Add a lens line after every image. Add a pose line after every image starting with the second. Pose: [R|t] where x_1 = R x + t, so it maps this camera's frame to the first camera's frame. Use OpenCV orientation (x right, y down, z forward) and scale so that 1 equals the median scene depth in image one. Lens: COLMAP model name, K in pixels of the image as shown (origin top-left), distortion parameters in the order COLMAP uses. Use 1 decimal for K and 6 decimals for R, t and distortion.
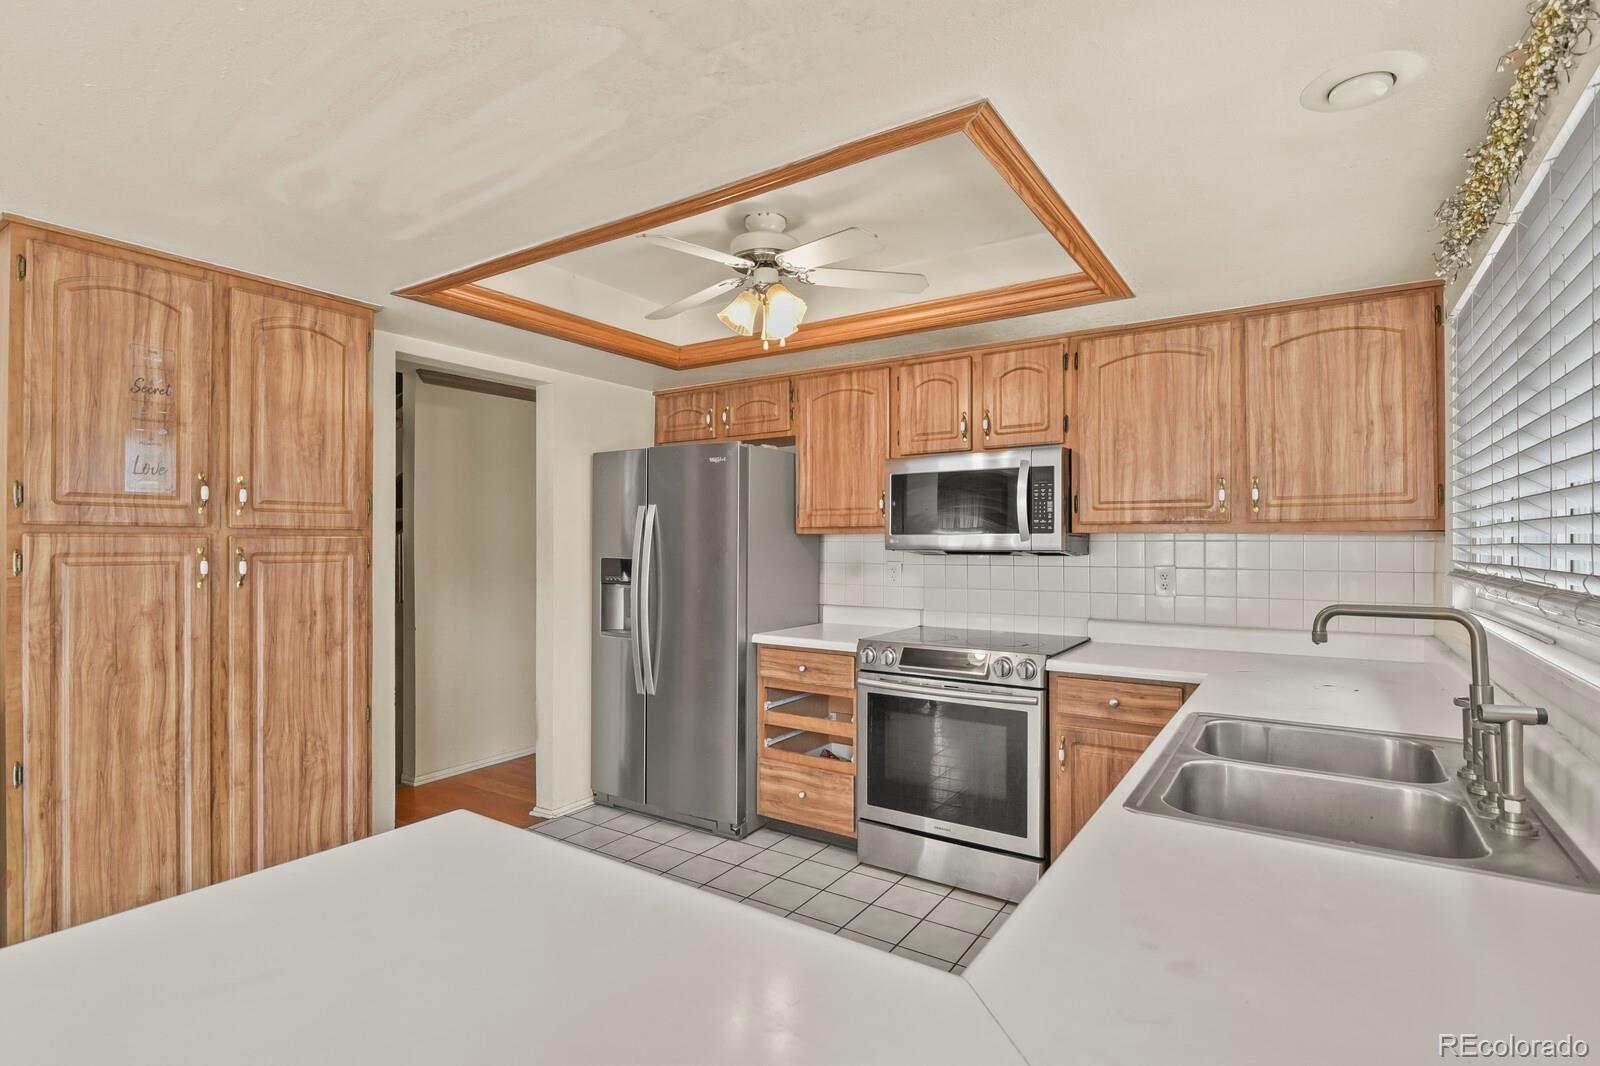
lens RADIAL K [[777.5, 0, 789.9], [0, 777.5, 534.4], [0, 0, 1]] dist [-0.006062, -0.006321]
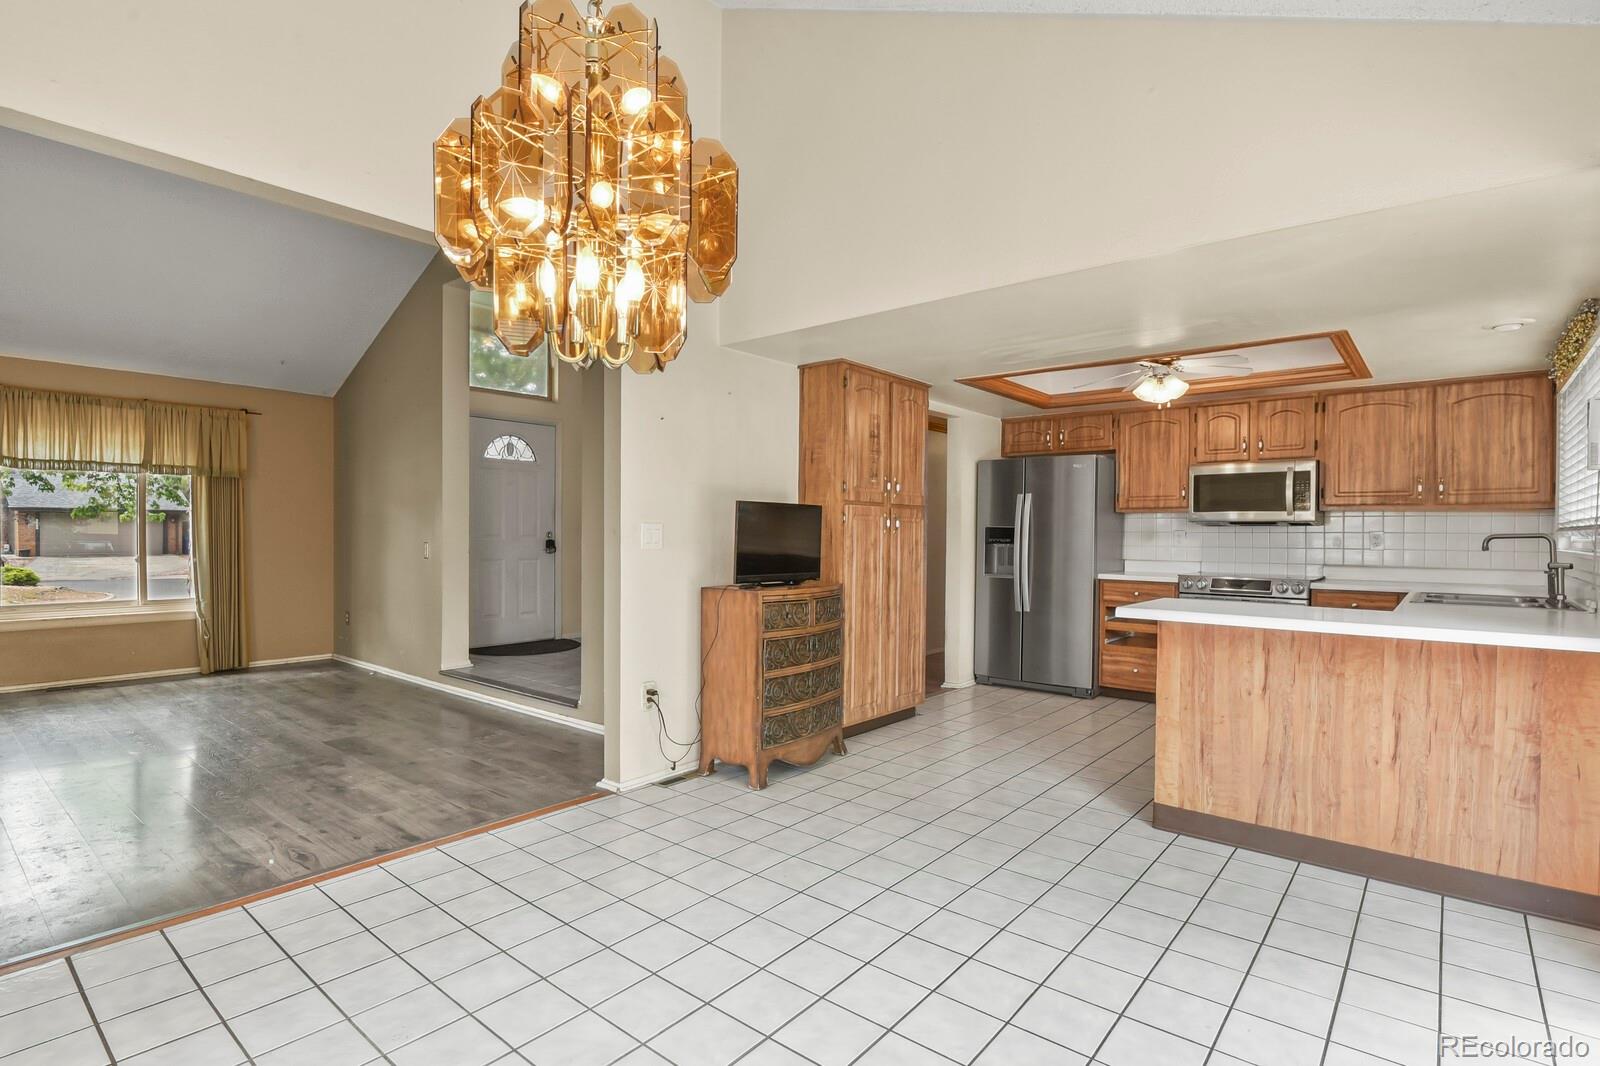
lens RADIAL K [[777.5, 0, 803.9], [0, 777.5, 535.3], [0, 0, 1]] dist [-0.006062, -0.006321]
pose [[0.994368, 0.007986, -0.105684, -0.591083], [-0.006756, 0.999905, 0.011991, 0.040285], [0.105770, -0.011209, 0.994327, -0.811298]]
